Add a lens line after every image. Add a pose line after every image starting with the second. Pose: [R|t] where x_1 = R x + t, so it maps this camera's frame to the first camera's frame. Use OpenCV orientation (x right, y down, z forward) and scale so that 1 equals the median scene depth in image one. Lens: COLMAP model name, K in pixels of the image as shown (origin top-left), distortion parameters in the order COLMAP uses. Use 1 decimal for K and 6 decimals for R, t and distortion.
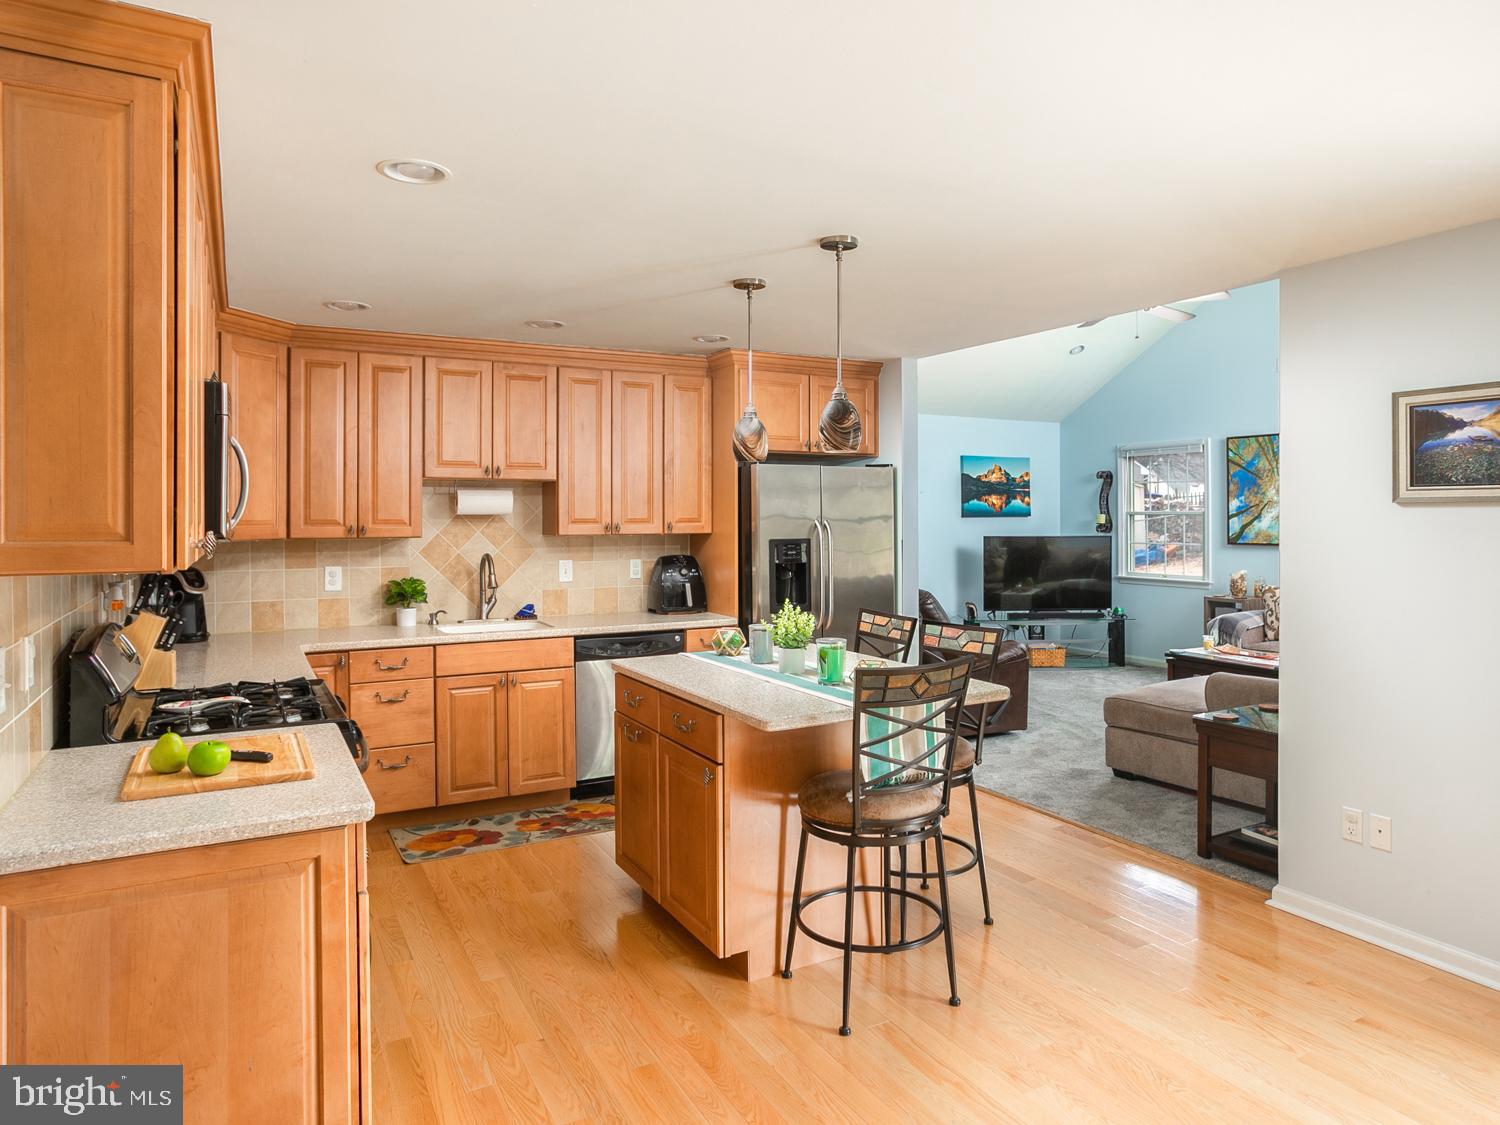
lens RADIAL K [[964.8, 0, 767.4], [0, 964.8, 507.4], [0, 0, 1]] dist [-0.046235, 0.012347]
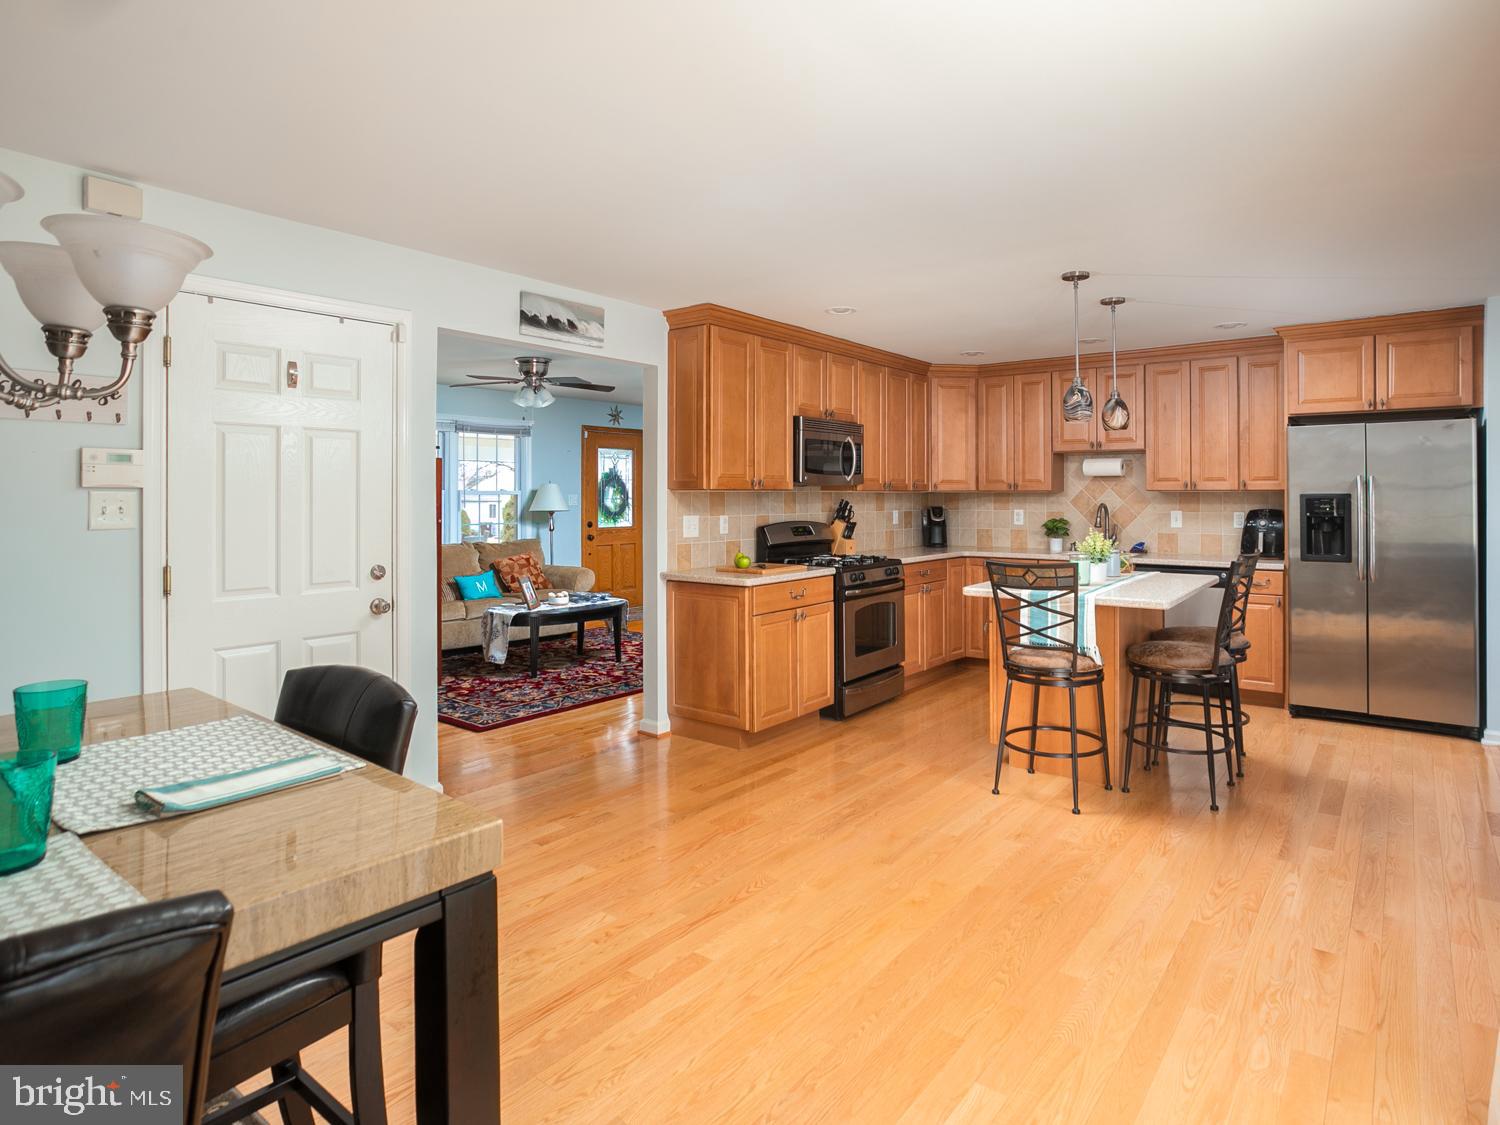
lens RADIAL K [[837.8, 0, 771.1], [0, 837.8, 495.9], [0, 0, 1]] dist [-0.047631, 0.019297]
pose [[0.392144, 0.003135, -0.919899, 0.637703], [0.006119, 0.999963, 0.006016, 0.026385], [0.919884, -0.007988, 0.392110, 0.064399]]
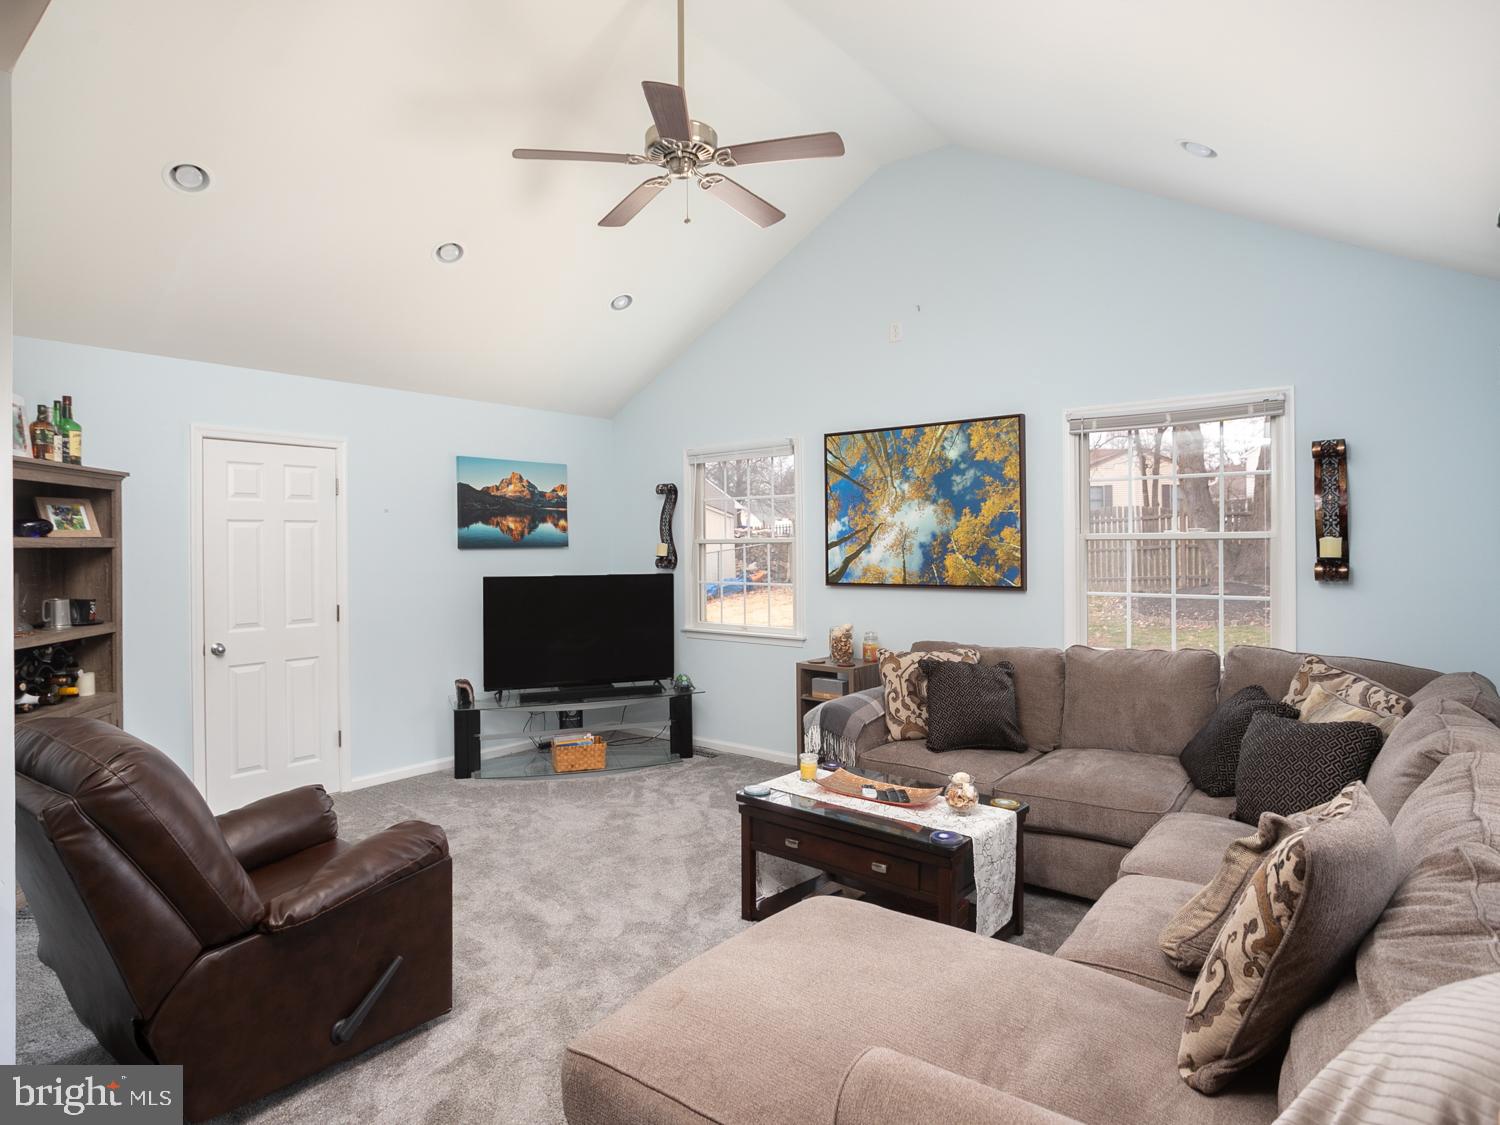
lens RADIAL K [[837.8, 0, 749.9], [0, 837.8, 558.6], [0, 0, 1]] dist [-0.047631, 0.019297]
pose [[0.926716, -0.011783, 0.375577, 0.322197], [0.003162, 0.999717, 0.023563, 0.007236], [-0.375749, -0.020649, 0.926491, 0.732482]]
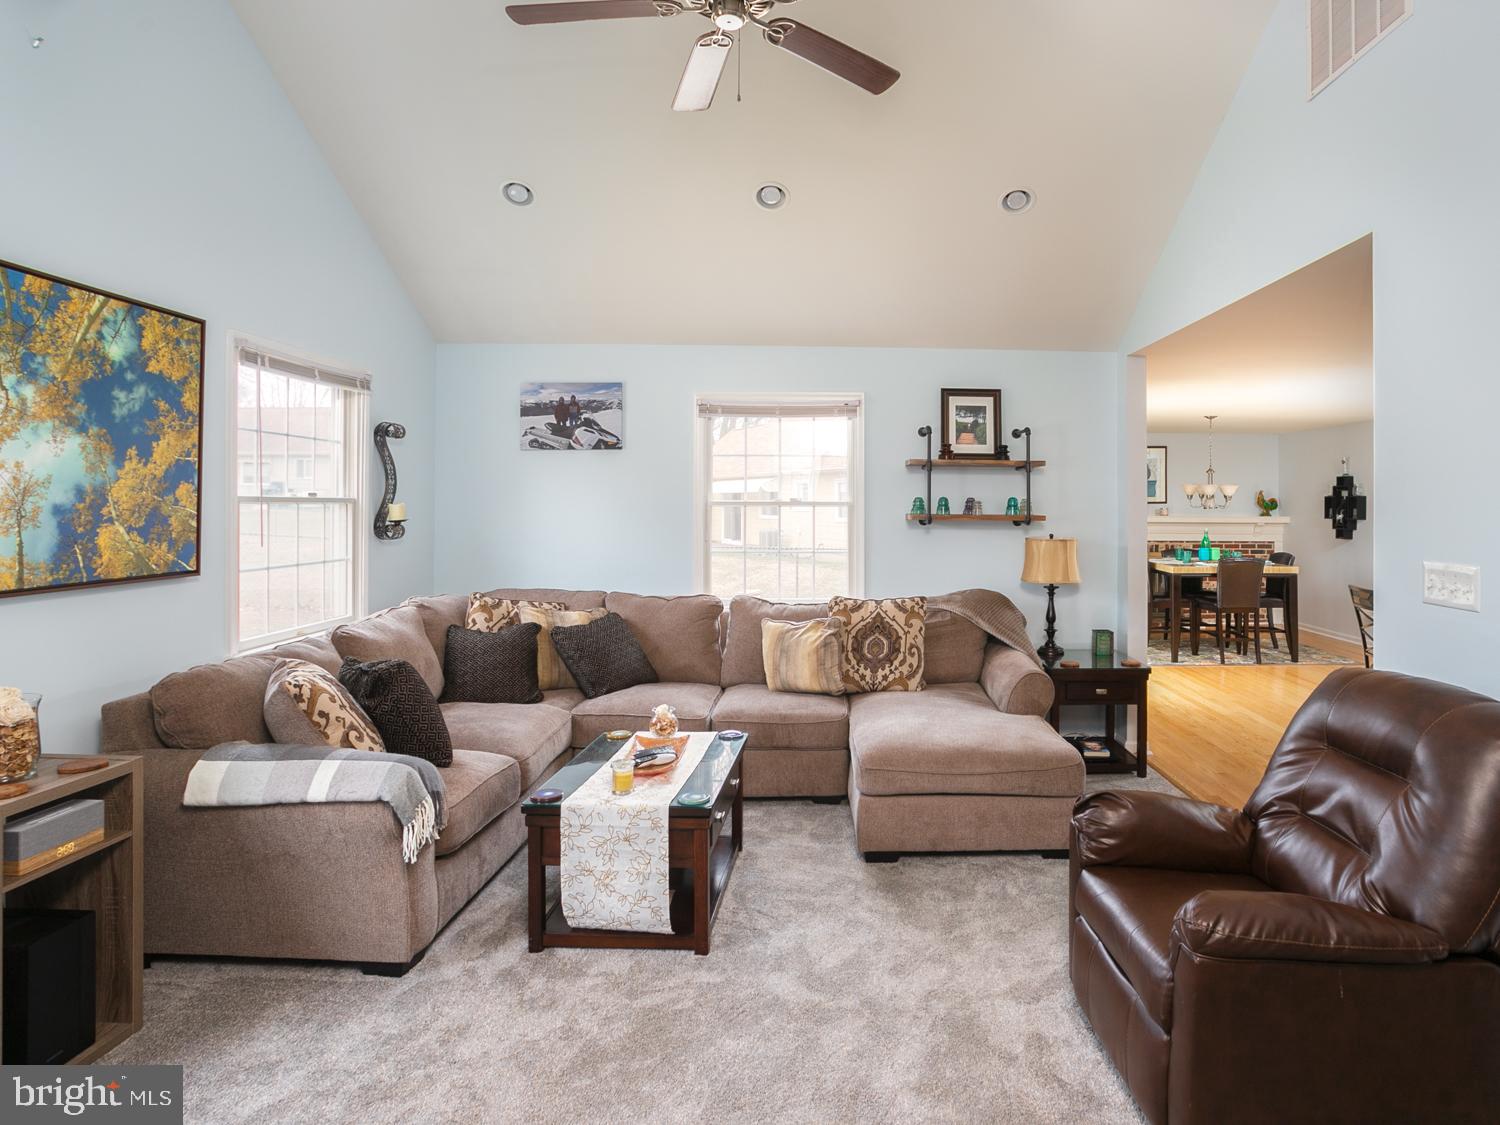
lens RADIAL K [[837.8, 0, 844.7], [0, 837.8, 508.5], [0, 0, 1]] dist [-0.047631, 0.019297]
pose [[-0.873067, -0.006630, 0.487555, 0.216947], [-0.008929, 0.999957, -0.002391, 0.011217], [-0.487518, -0.006441, -0.873089, 1.745403]]
